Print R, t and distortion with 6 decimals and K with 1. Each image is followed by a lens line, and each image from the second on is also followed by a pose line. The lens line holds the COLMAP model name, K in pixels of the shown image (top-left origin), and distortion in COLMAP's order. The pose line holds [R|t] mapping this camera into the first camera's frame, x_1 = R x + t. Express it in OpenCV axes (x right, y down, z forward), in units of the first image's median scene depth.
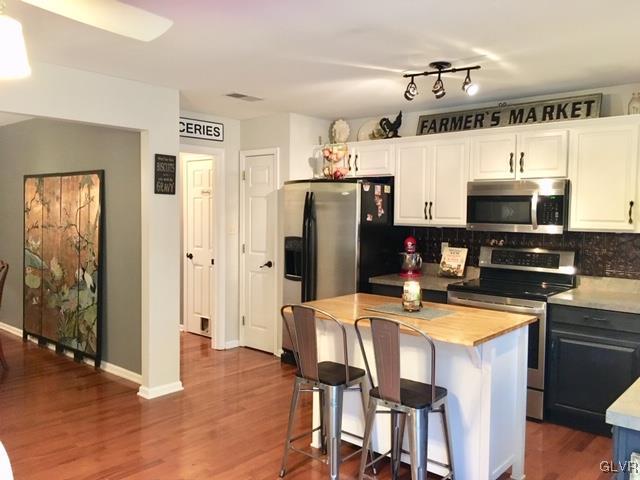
lens RADIAL K [[542.6, 0, 316.5], [0, 542.6, 235.5], [0, 0, 1]] dist [0.062362, -0.075639]
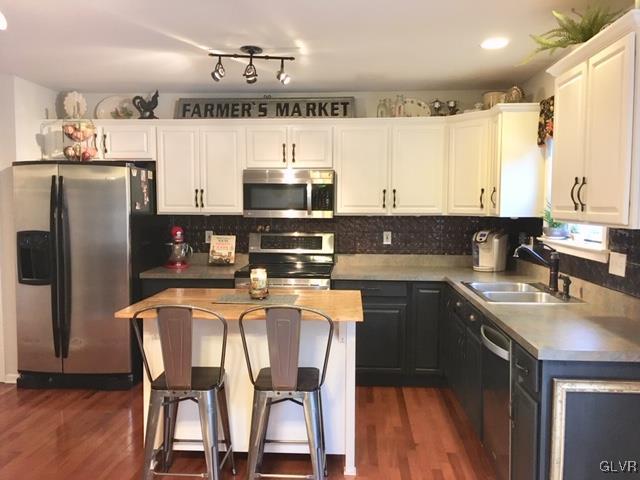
lens RADIAL K [[542.6, 0, 319.4], [0, 542.6, 240.9], [0, 0, 1]] dist [0.062362, -0.075639]
pose [[0.790192, -0.051266, 0.610712, -0.229191], [0.034457, 0.998635, 0.039247, -0.000721], [-0.611891, -0.009969, 0.790880, 0.107549]]
